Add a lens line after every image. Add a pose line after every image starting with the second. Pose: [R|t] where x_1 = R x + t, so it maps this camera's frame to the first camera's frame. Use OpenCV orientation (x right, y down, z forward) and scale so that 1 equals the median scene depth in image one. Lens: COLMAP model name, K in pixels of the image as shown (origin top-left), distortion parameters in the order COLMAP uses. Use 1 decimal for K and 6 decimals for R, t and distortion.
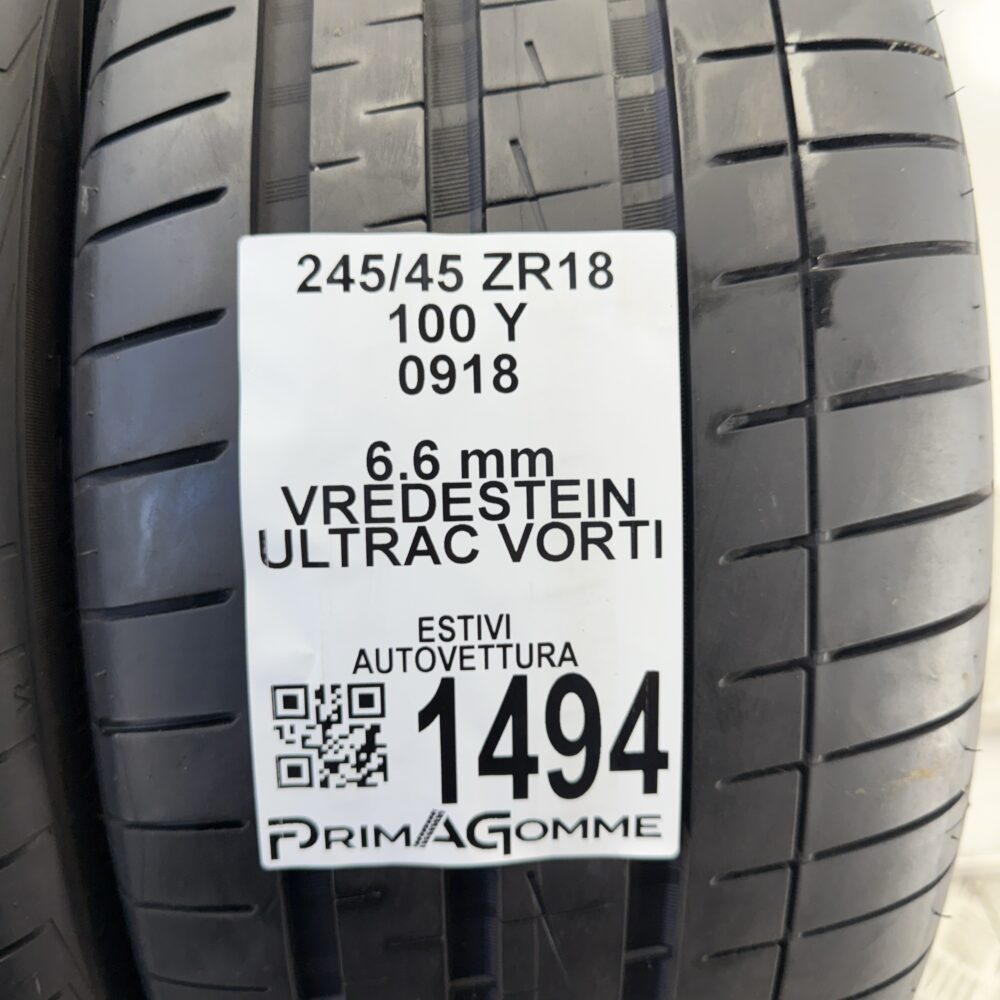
lens RADIAL K [[972.2, 0, 500.0], [0, 972.2, 500.0], [0, 0, 1]] dist [0.143399, -0.324193]
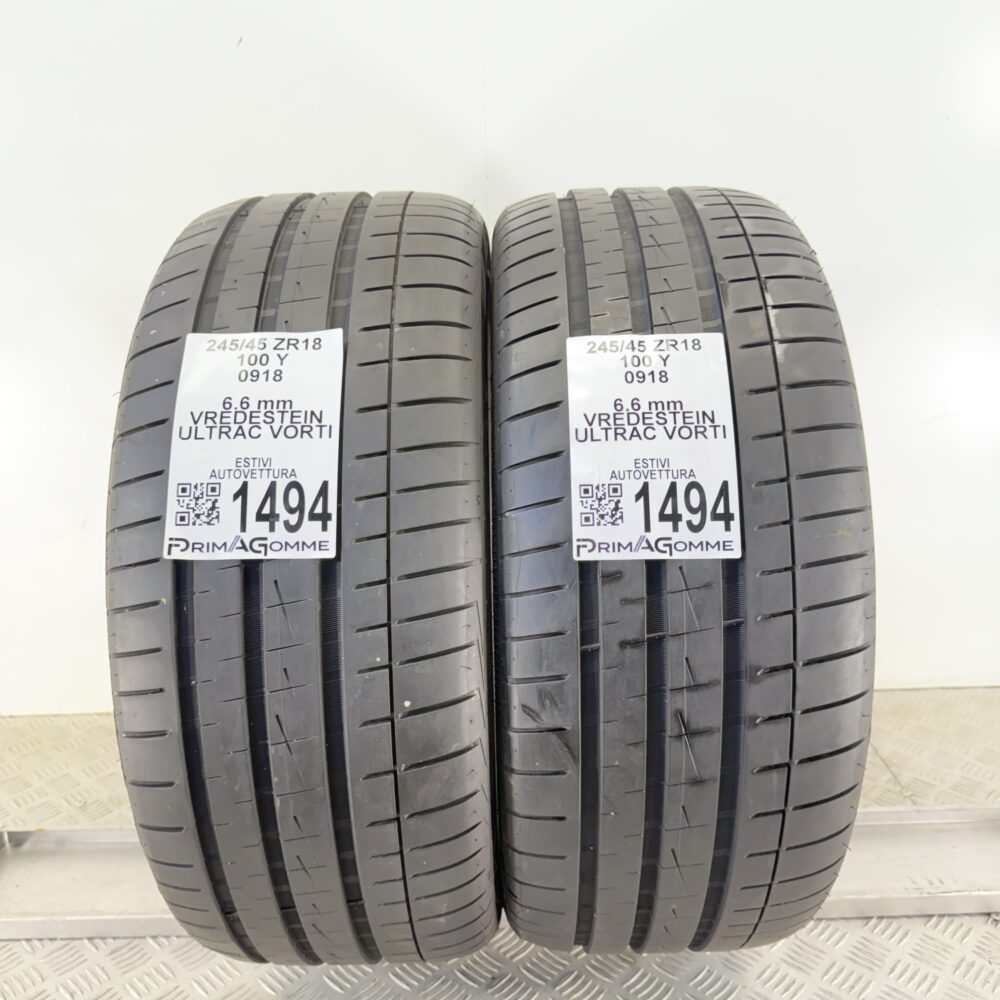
lens RADIAL K [[972.2, 0, 500.0], [0, 972.2, 500.0], [0, 0, 1]] dist [0.143399, -0.324193]
pose [[0.997440, -0.012679, -0.070373, -0.262194], [-0.013486, 0.933137, -0.359268, 1.180723], [0.070223, 0.359297, 0.930577, -1.461217]]
